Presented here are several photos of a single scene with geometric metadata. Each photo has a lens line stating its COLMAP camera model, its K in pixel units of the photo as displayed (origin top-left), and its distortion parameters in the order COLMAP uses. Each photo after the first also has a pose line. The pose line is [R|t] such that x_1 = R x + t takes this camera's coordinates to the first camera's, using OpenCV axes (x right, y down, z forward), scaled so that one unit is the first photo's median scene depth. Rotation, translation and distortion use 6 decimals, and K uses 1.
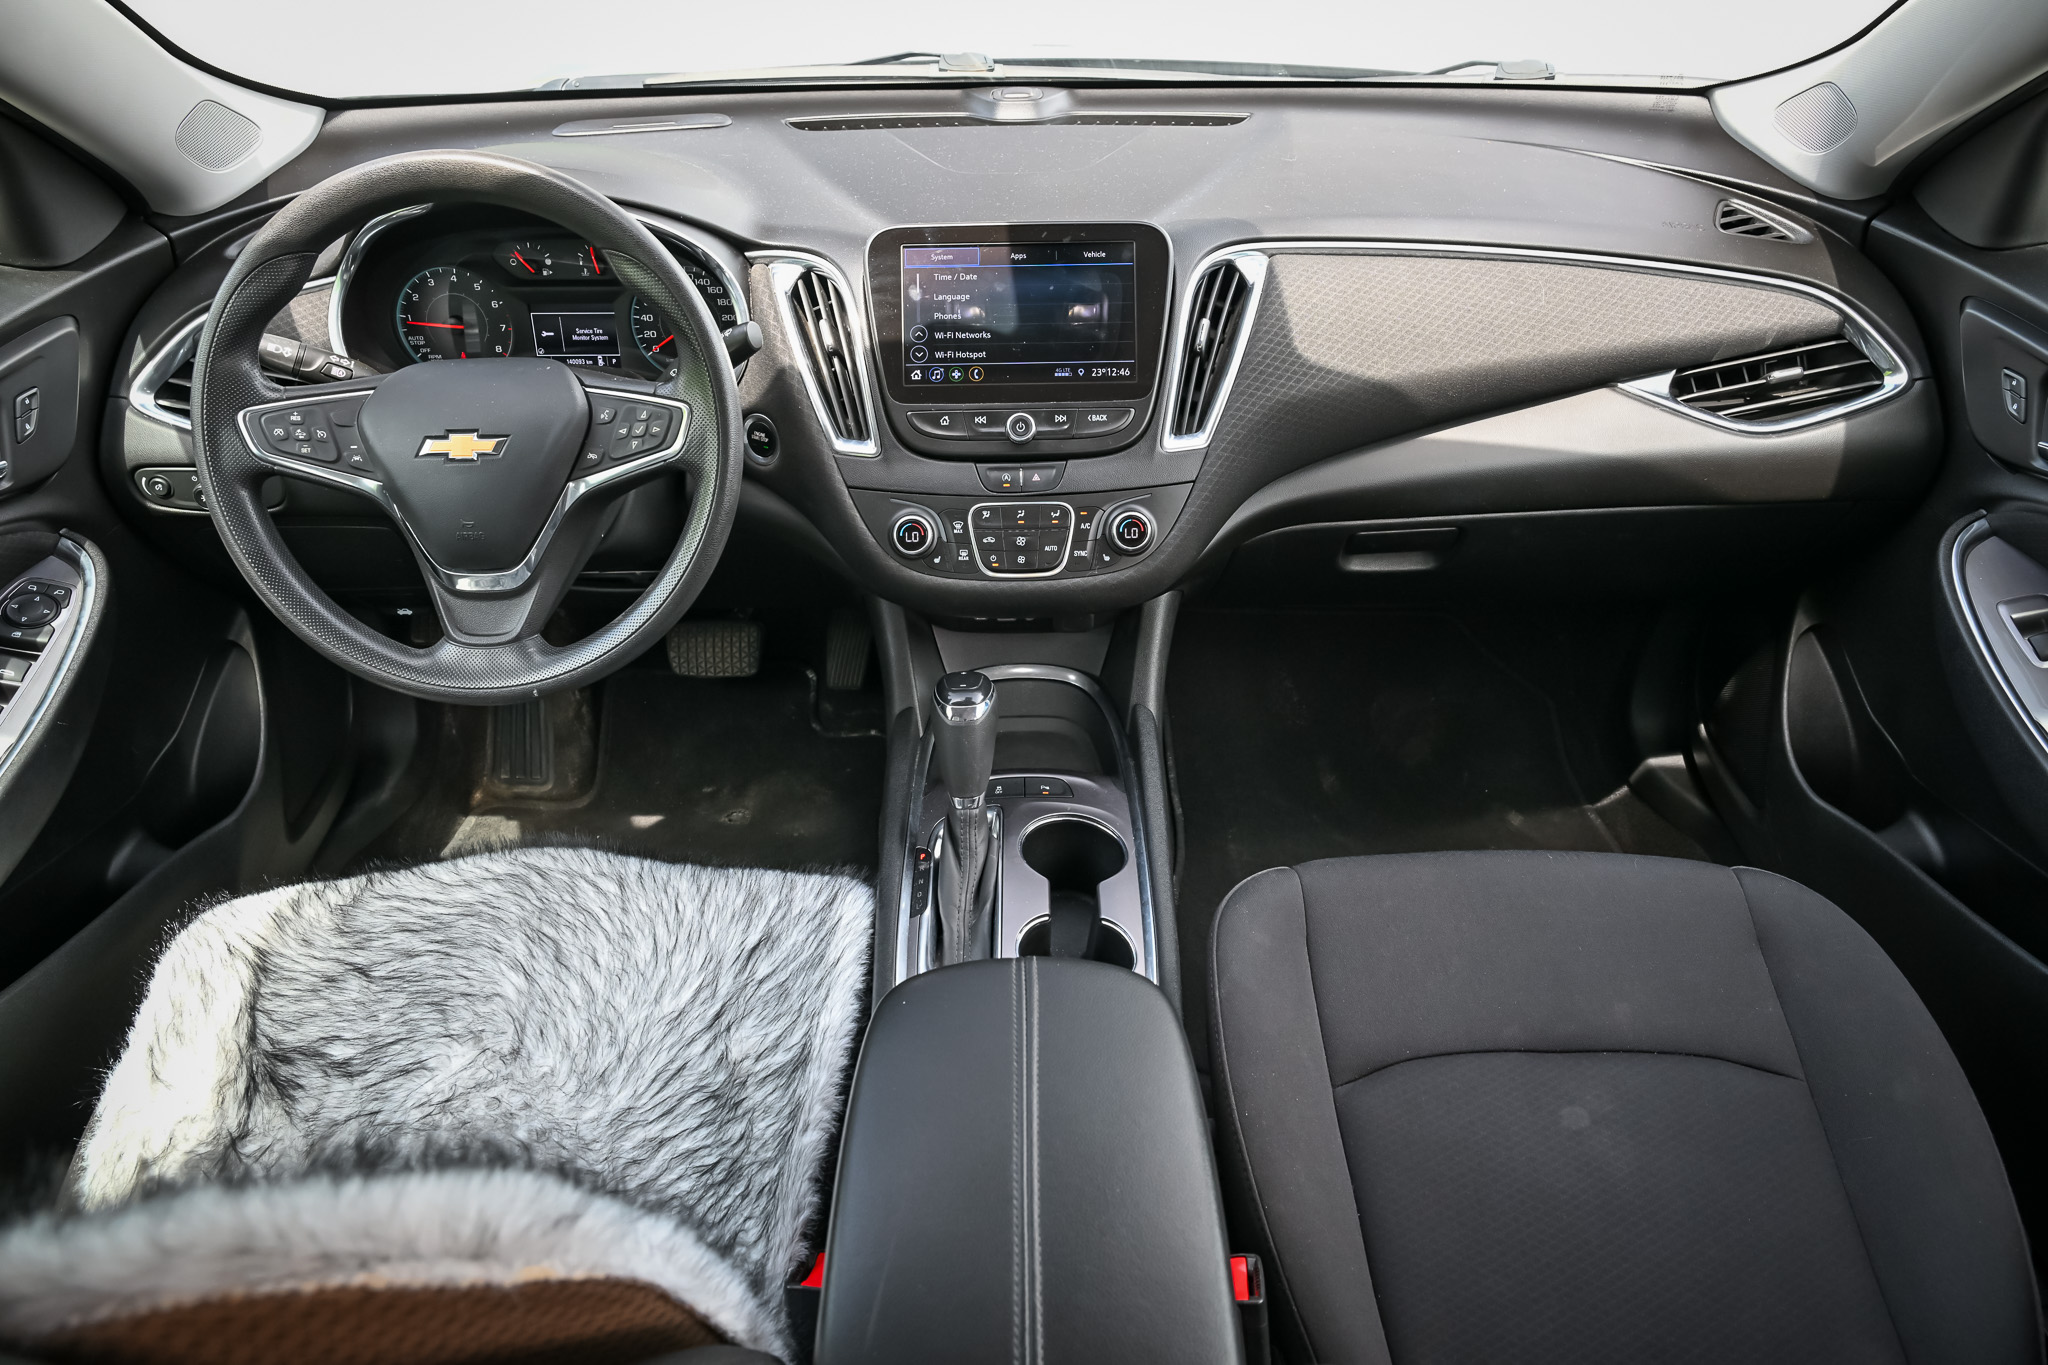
lens RADIAL K [[1361.0, 0, 1028.7], [0, 1361.0, 680.2], [0, 0, 1]] dist [-0.002987, -0.002524]
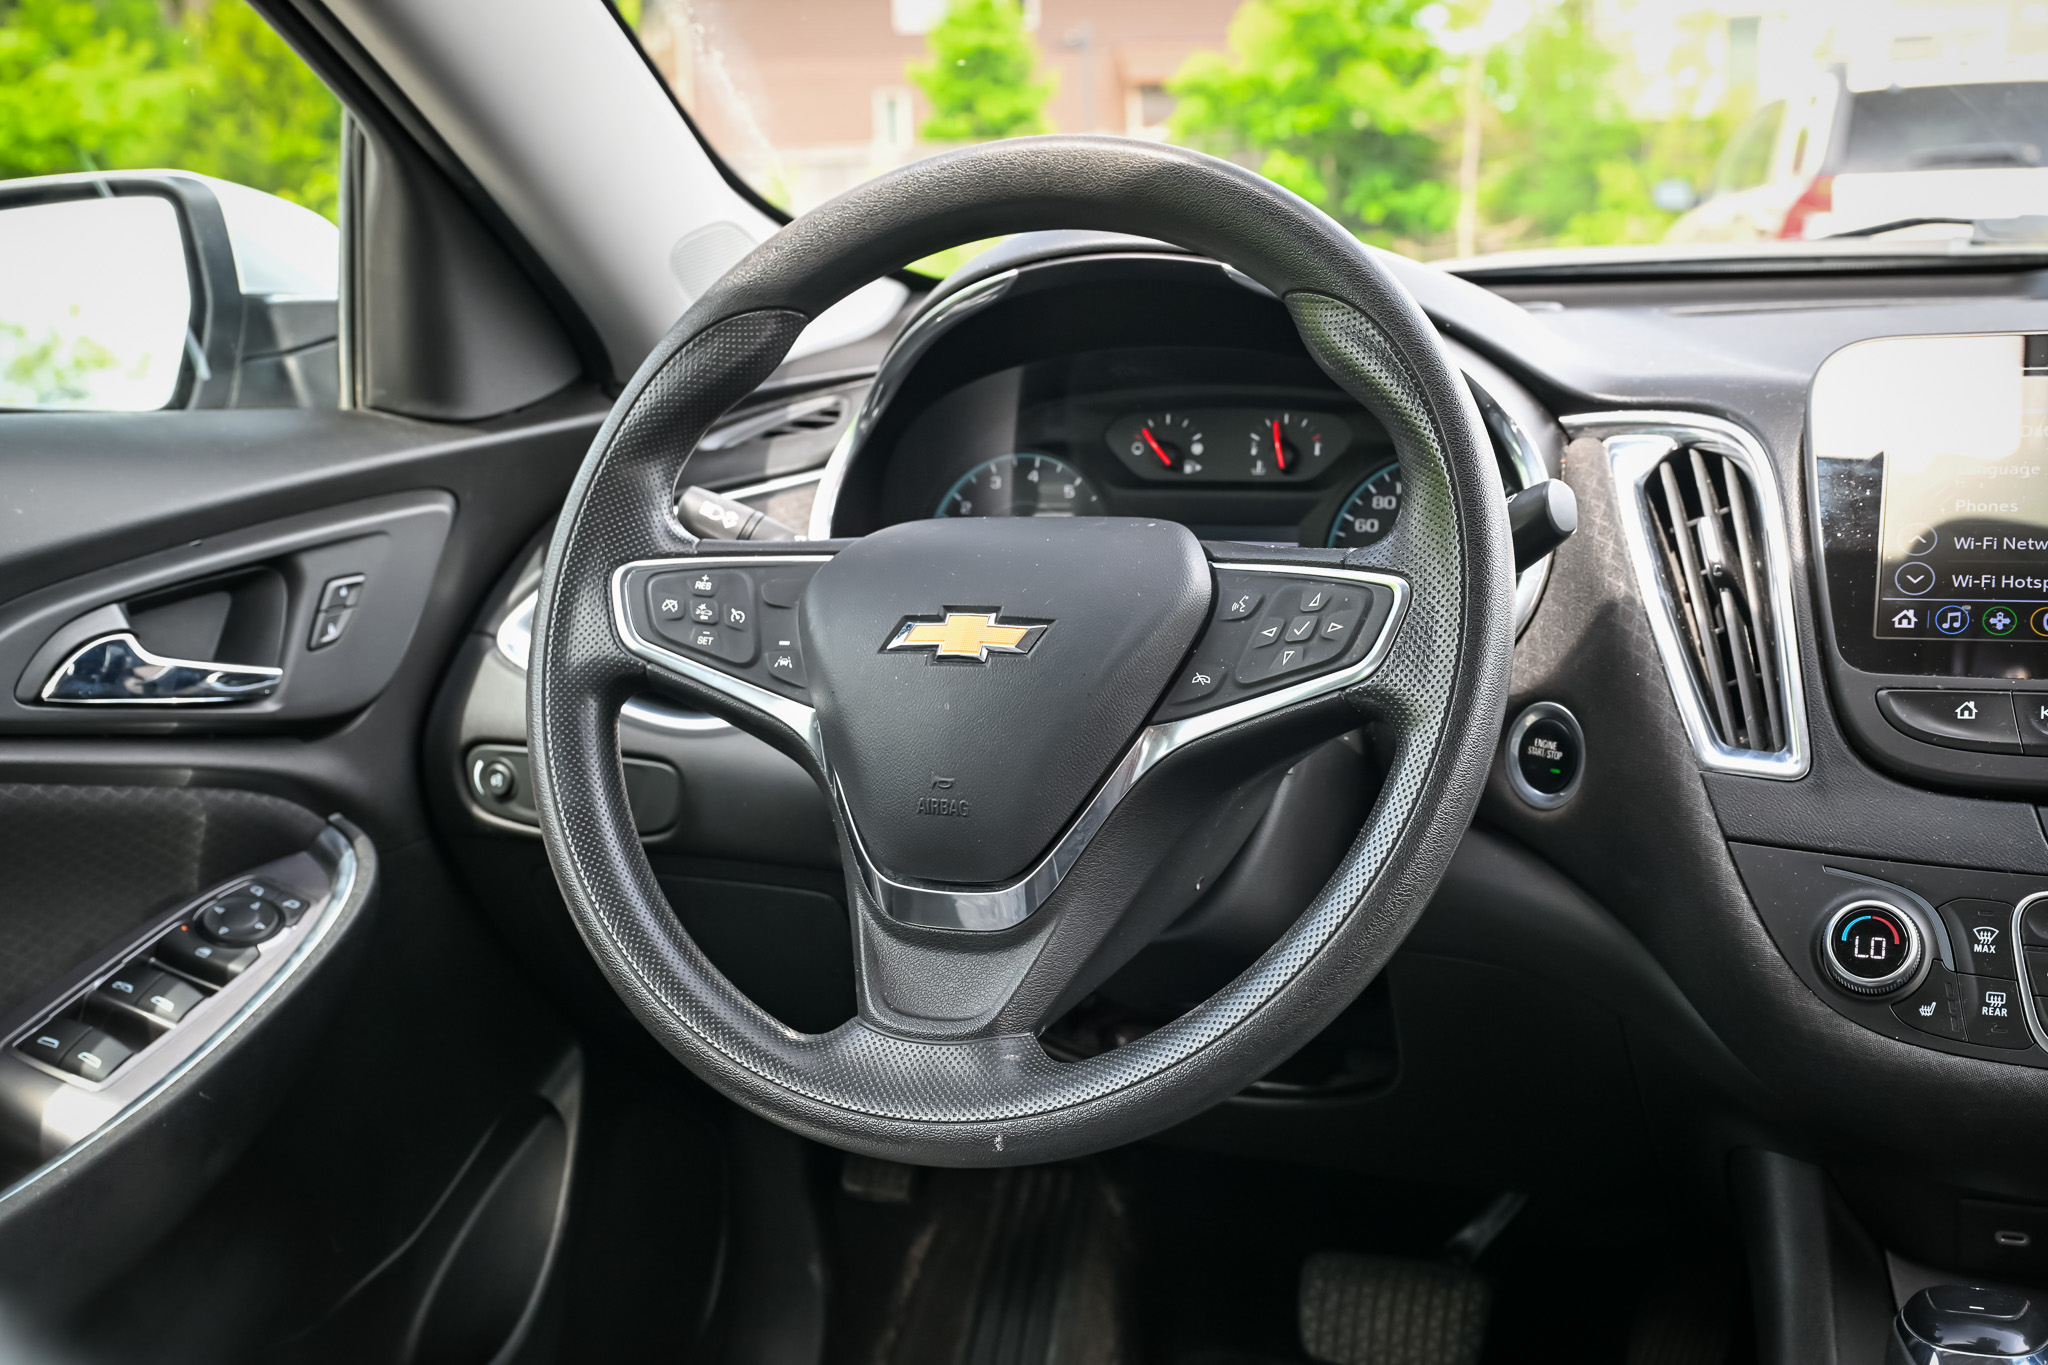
lens RADIAL K [[2321.0, 0, 1024.8], [0, 2321.0, 681.2], [0, 0, 1]] dist [-0.003644, 0.000000]
pose [[0.910766, 0.046004, -0.410352, -0.031056], [-0.203240, 0.915007, -0.348506, 0.127465], [0.359442, 0.400807, 0.842707, 0.243229]]
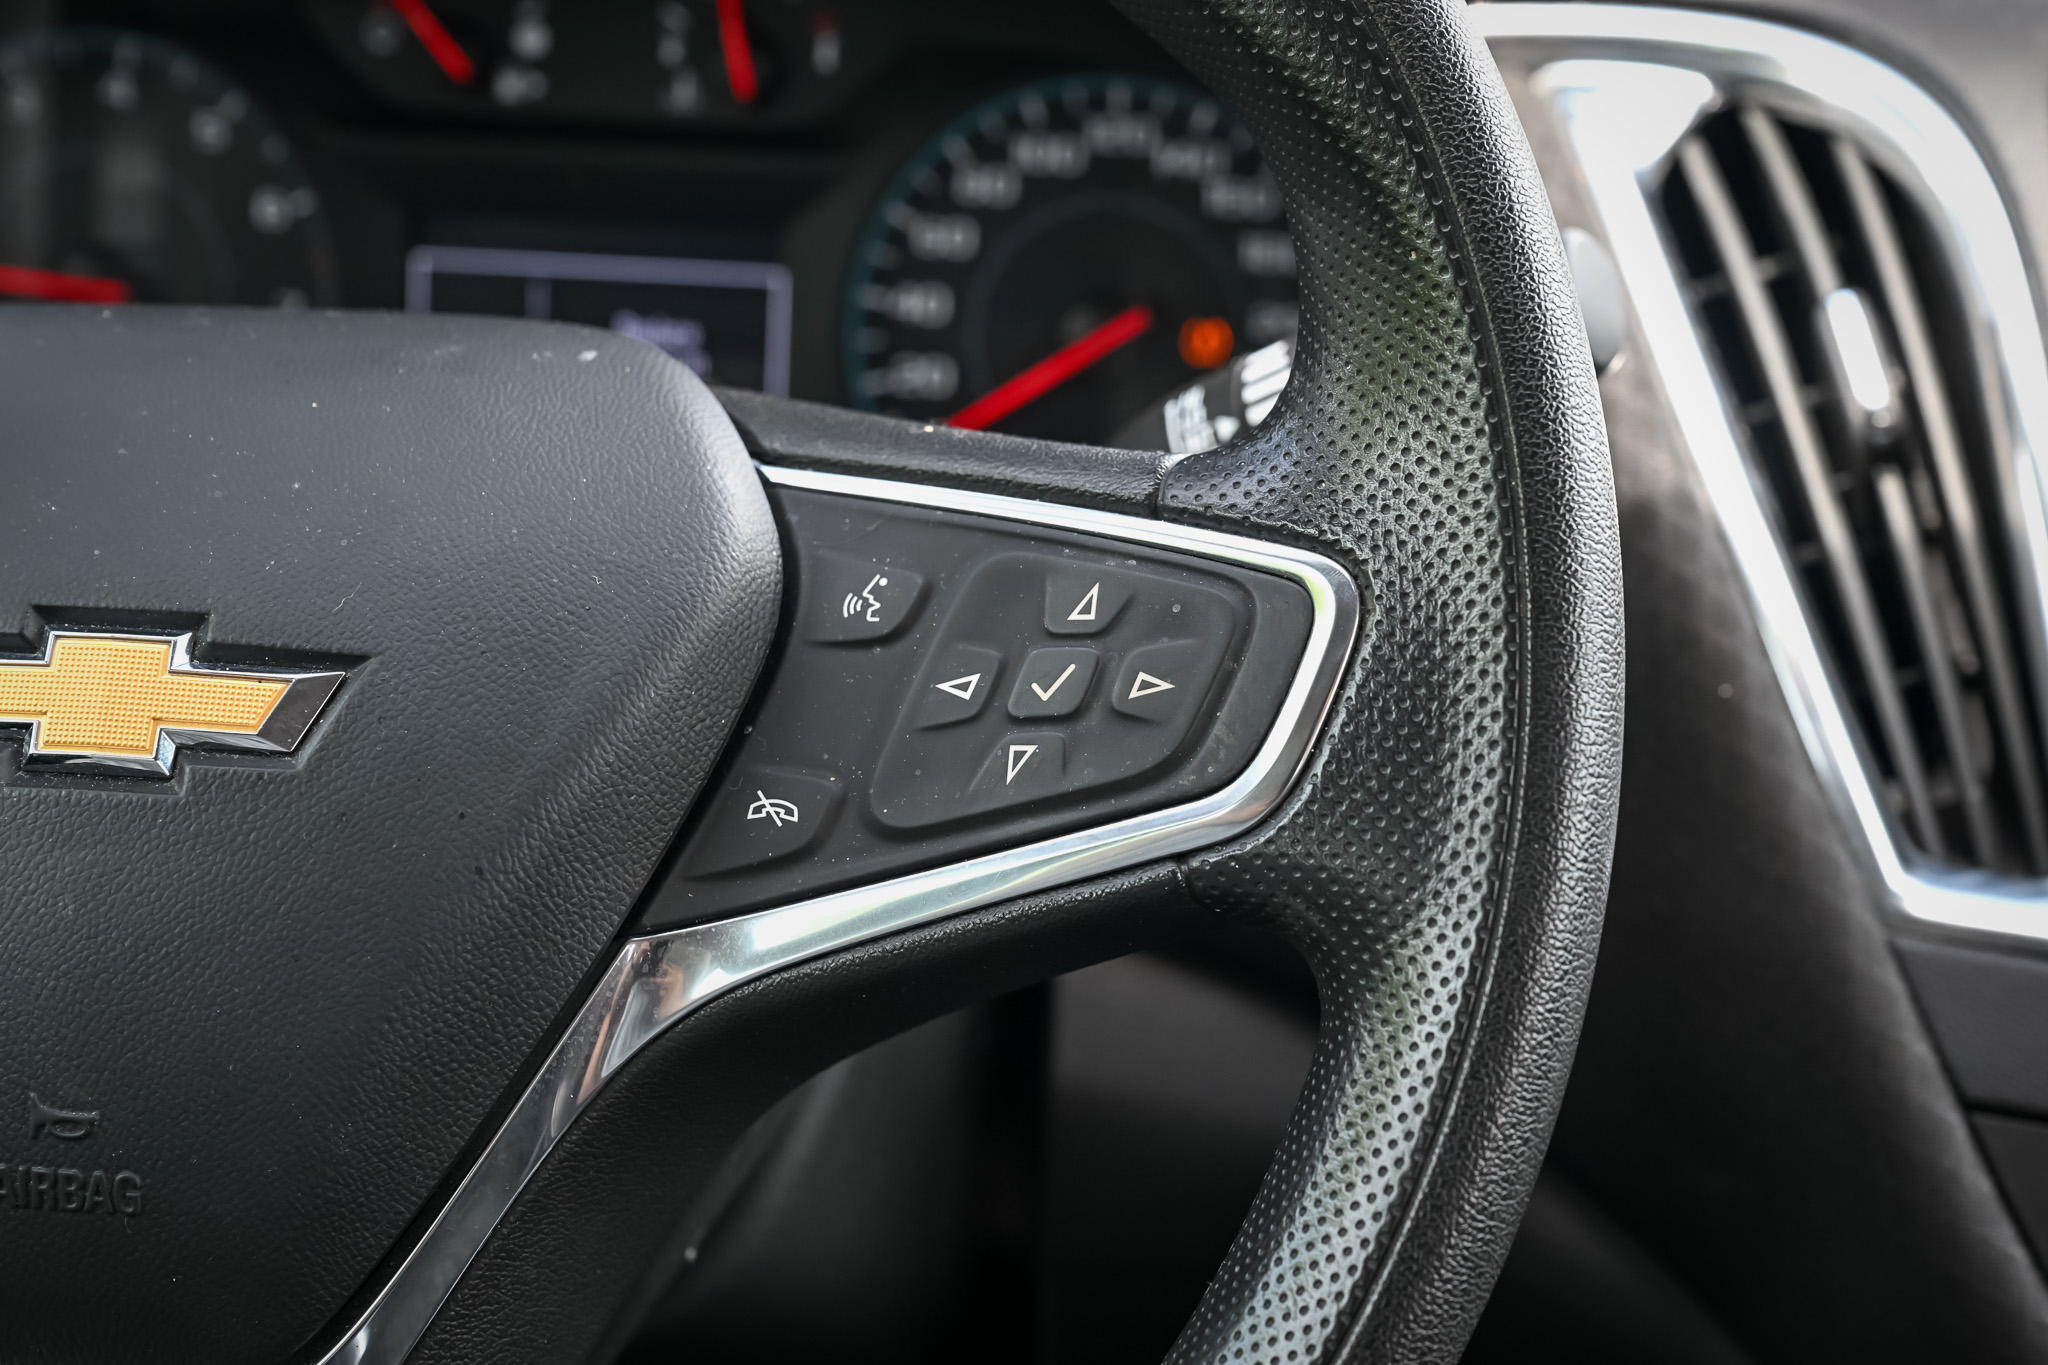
lens RADIAL K [[3870.7, 0, 1023.3], [0, 3870.7, 669.5], [0, 0, 1]] dist [-0.005422, 0.000000]
pose [[0.991632, 0.064511, -0.111826, -0.207799], [-0.093242, 0.956978, -0.274770, -0.038686], [0.089290, 0.282898, 0.954985, 0.451132]]
